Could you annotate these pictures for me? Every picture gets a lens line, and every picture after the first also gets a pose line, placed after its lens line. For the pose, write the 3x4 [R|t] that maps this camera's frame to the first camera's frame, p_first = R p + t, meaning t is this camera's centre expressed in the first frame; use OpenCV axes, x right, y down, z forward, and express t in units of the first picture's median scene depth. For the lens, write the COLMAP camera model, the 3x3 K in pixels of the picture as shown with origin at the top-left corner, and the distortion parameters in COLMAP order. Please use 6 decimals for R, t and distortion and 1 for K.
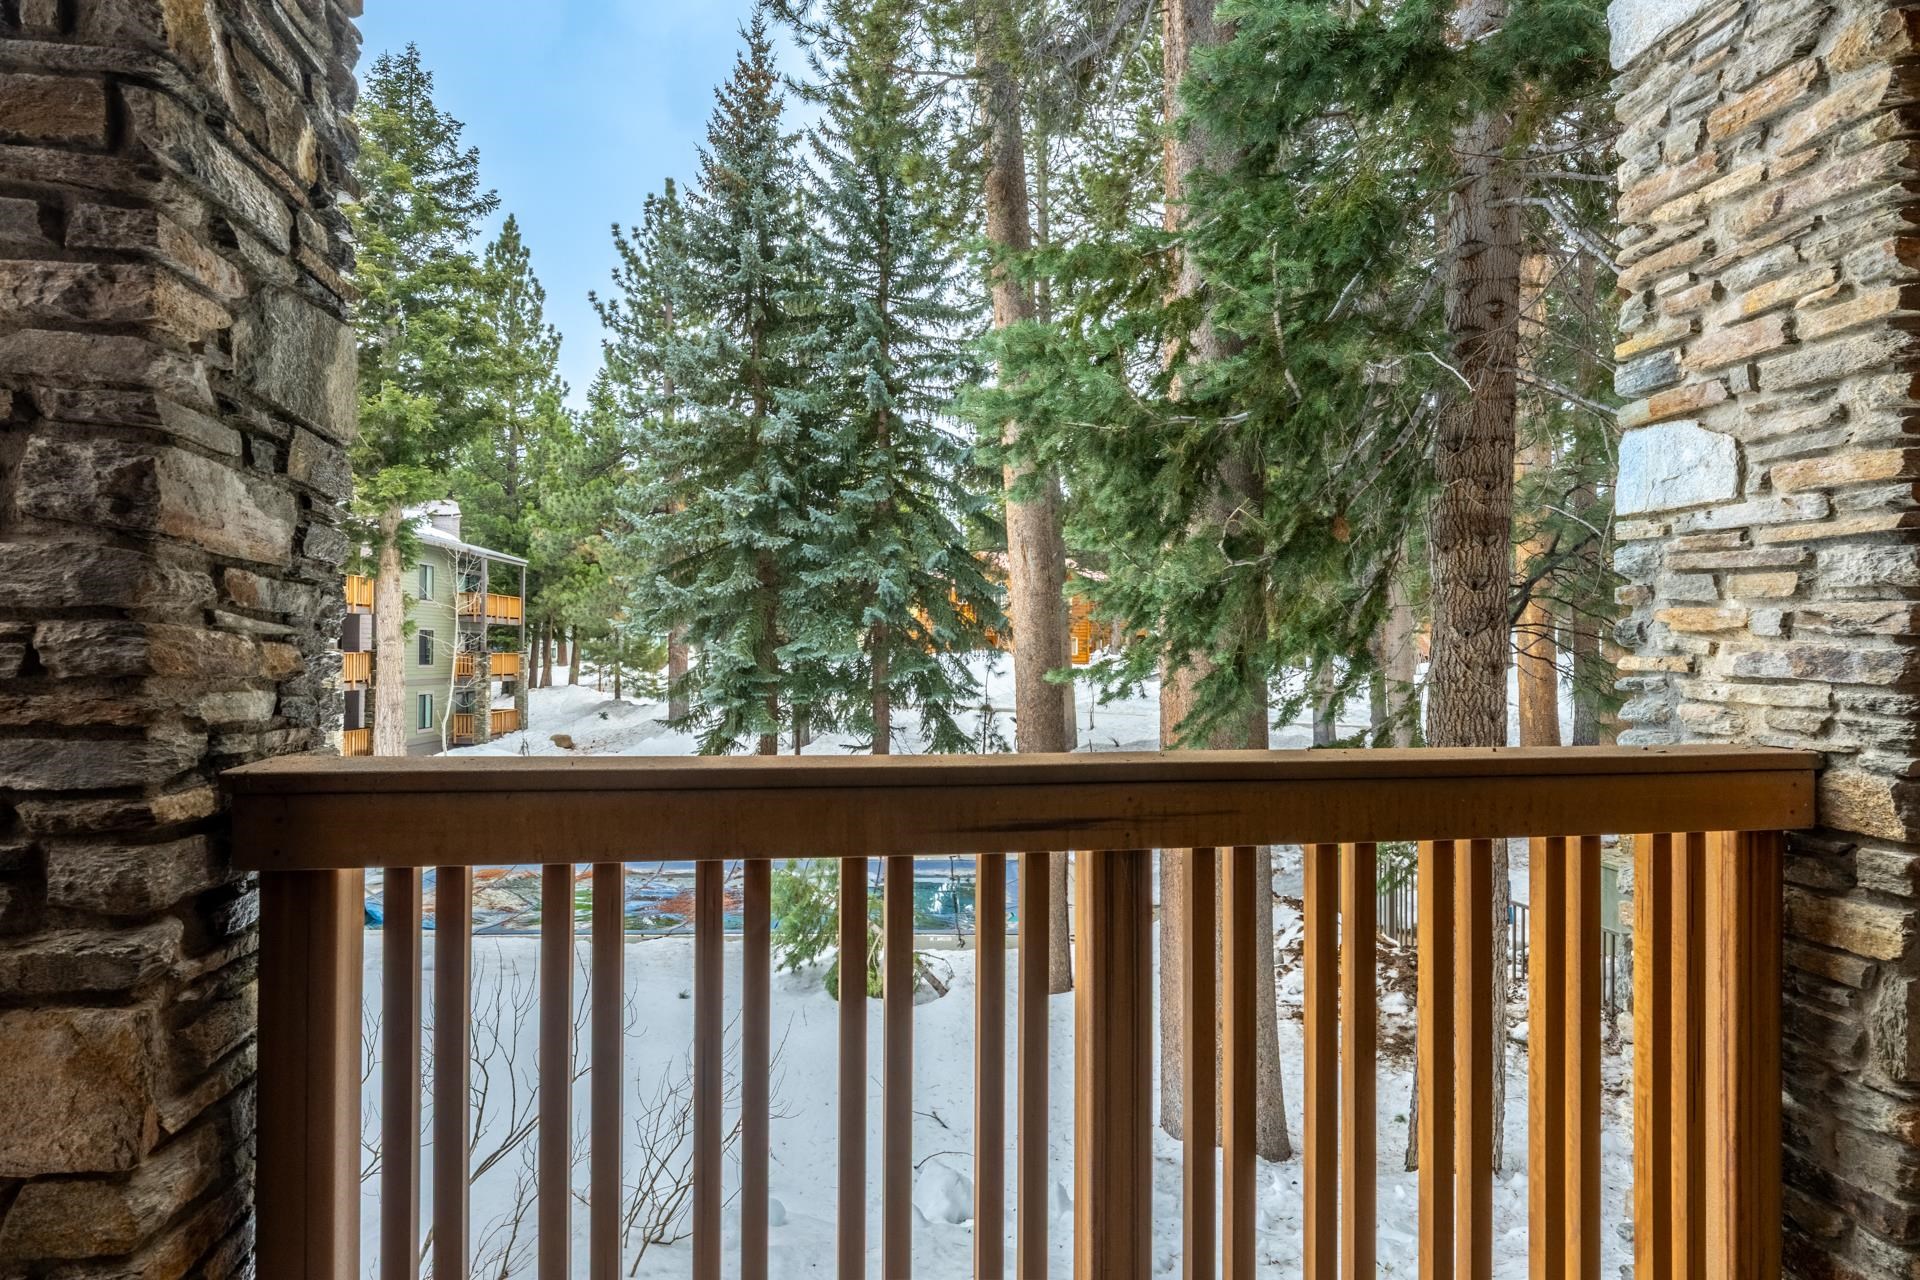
lens RADIAL K [[1034.8, 0, 972.1], [0, 1034.8, 648.1], [0, 0, 1]] dist [-0.001765, -0.001208]
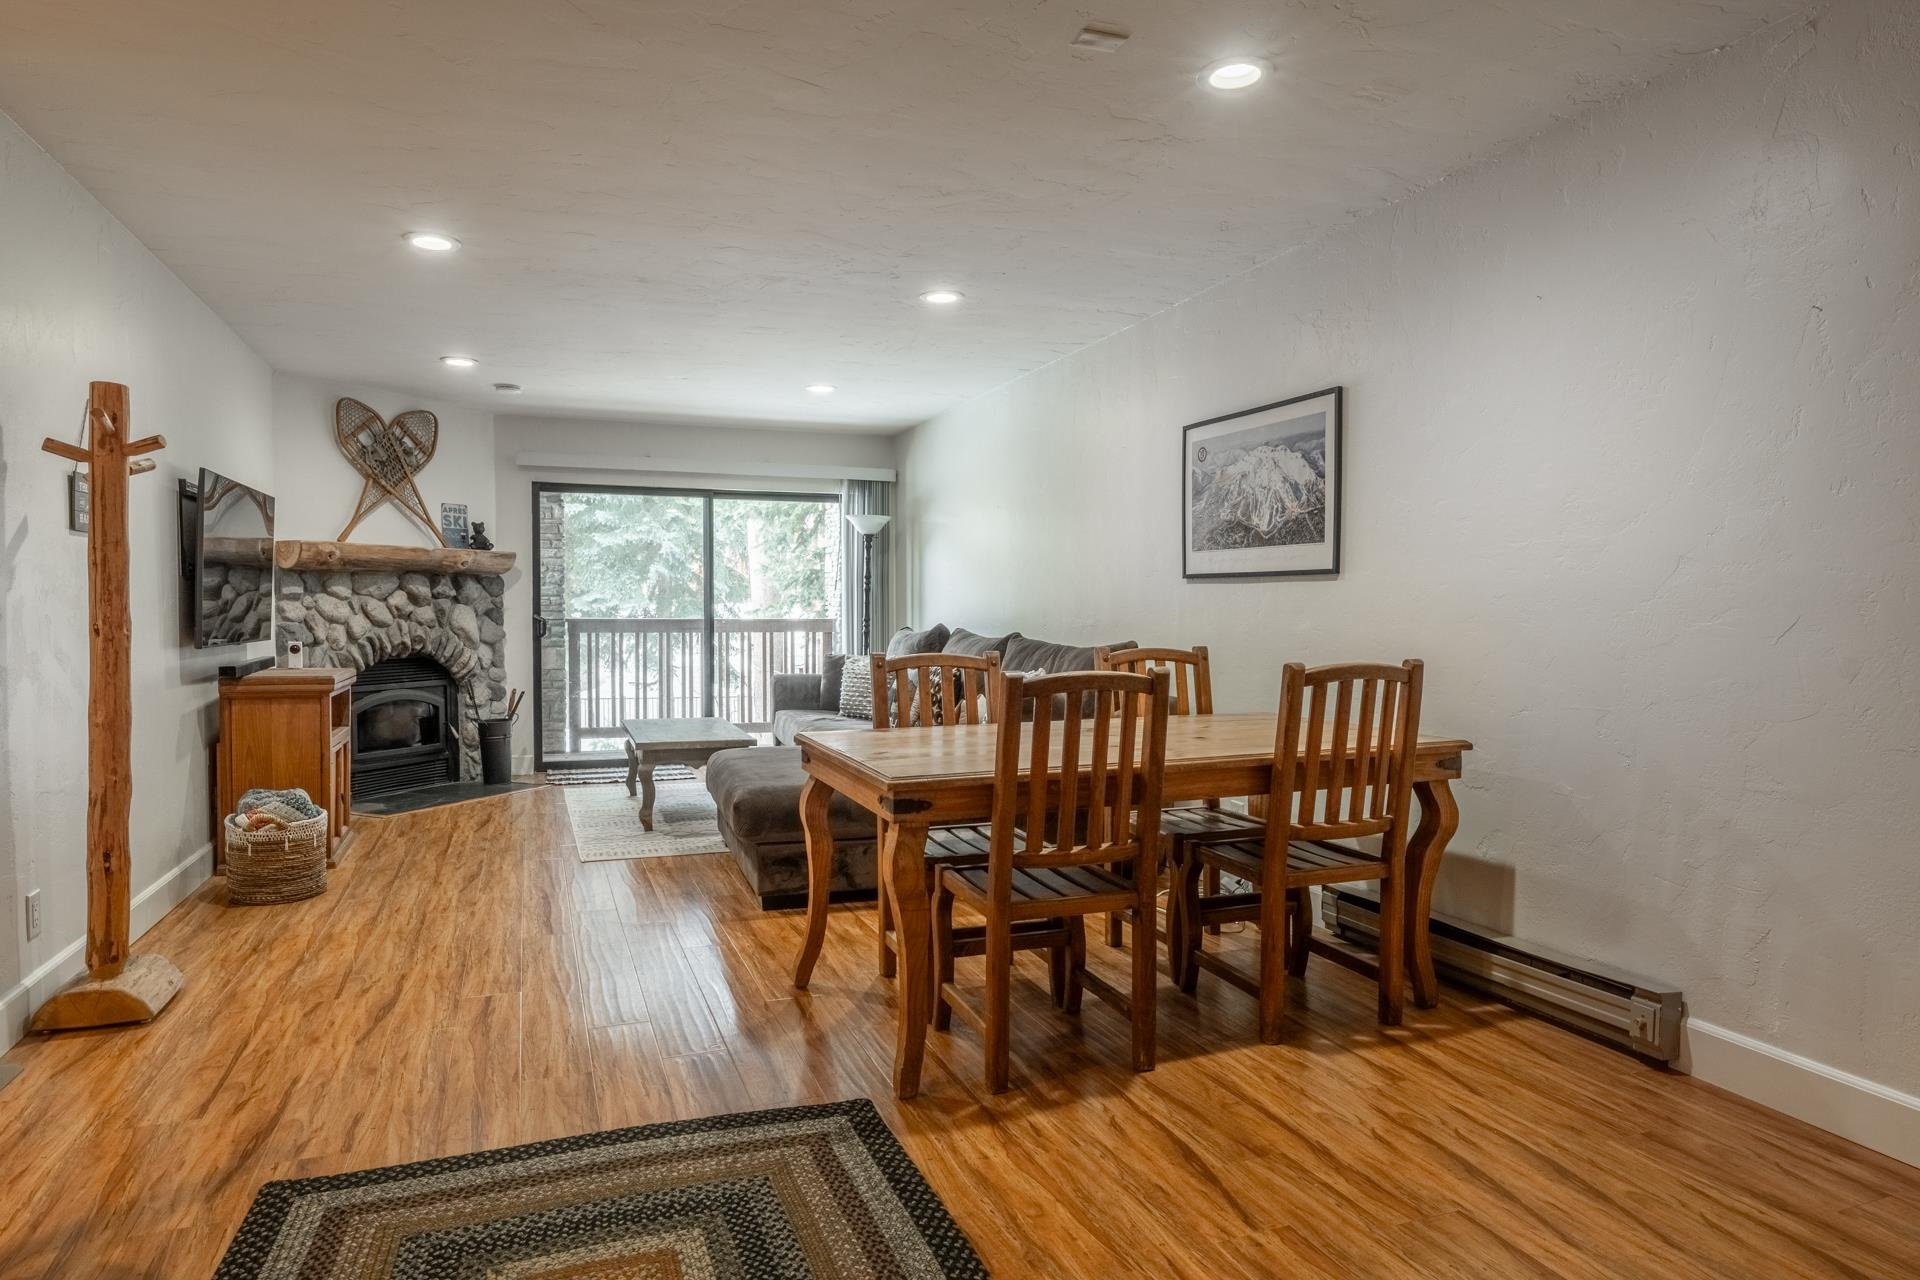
lens RADIAL K [[1094.4, 0, 942.4], [0, 1094.4, 672.3], [0, 0, 1]] dist [0.004574, -0.005048]
pose [[0.987127, -0.010085, 0.159622, 0.028330], [-0.000744, 0.997710, 0.067638, -0.000907], [-0.159938, -0.066886, 0.984858, -0.326807]]
